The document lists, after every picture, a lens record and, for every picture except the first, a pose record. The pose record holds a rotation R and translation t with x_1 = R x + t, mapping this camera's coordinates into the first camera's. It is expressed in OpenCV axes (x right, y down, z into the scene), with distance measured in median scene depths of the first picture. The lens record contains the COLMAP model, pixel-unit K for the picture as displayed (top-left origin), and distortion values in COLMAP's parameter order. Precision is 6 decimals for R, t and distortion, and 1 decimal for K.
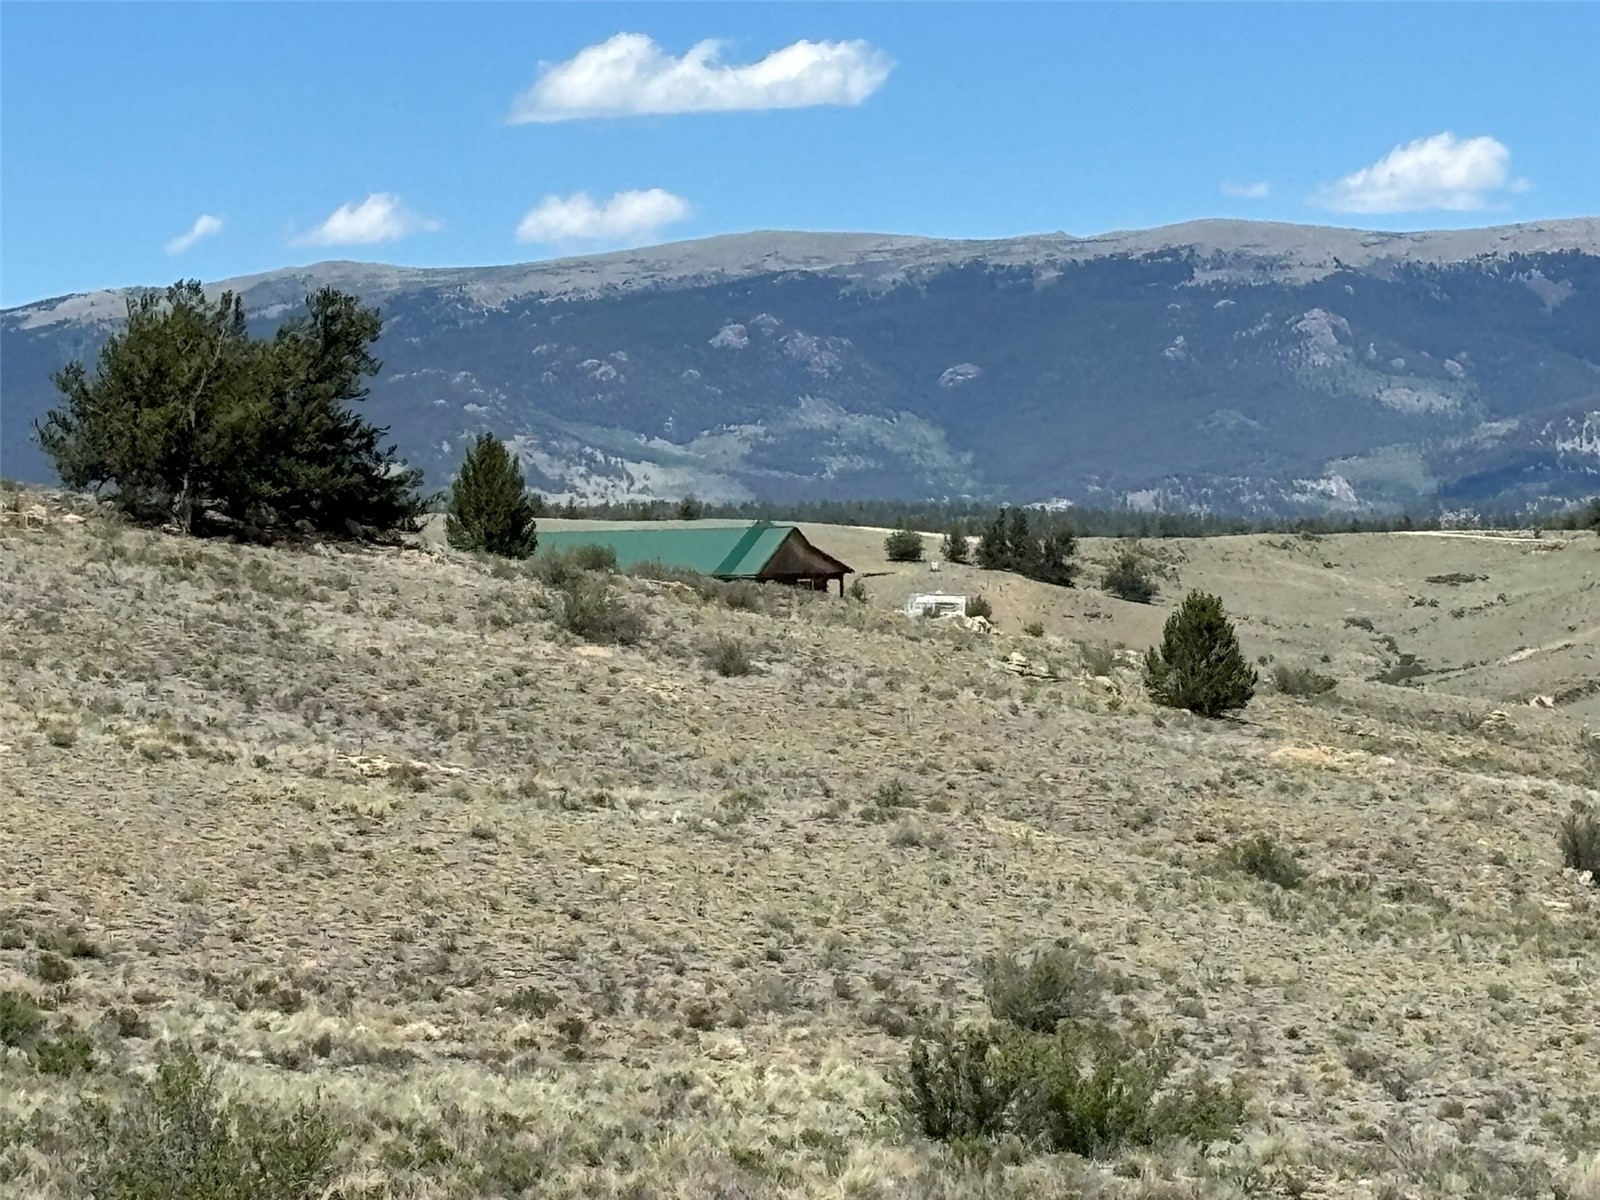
lens RADIAL K [[8083.3, 0, 799.0], [0, 8083.3, 599.5], [0, 0, 1]] dist [0.214051, 0.000000]
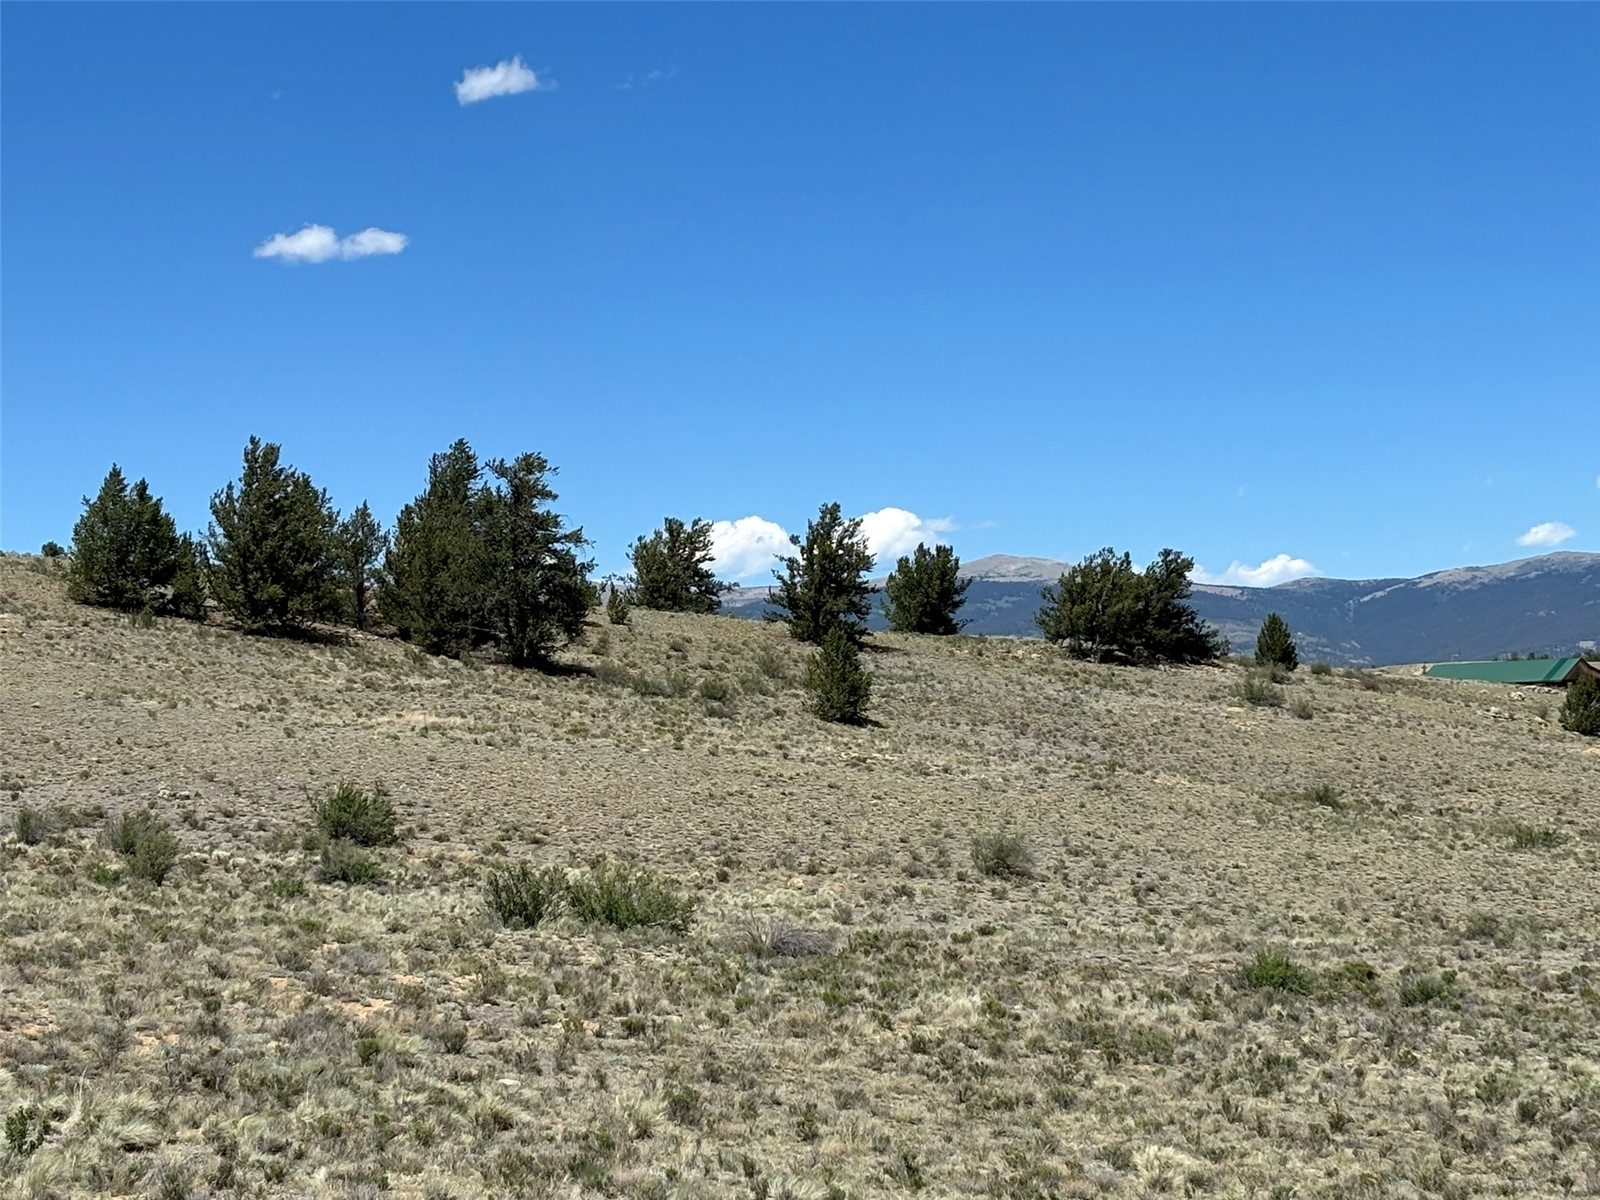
lens RADIAL K [[3477.1, 0, 793.9], [0, 3477.1, 602.7], [0, 0, 1]] dist [0.205222, 0.000000]
pose [[0.959035, -0.033882, -0.281256, 0.109604], [0.025106, 0.999081, -0.034748, 0.006485], [0.282174, 0.026264, 0.959004, 0.068396]]
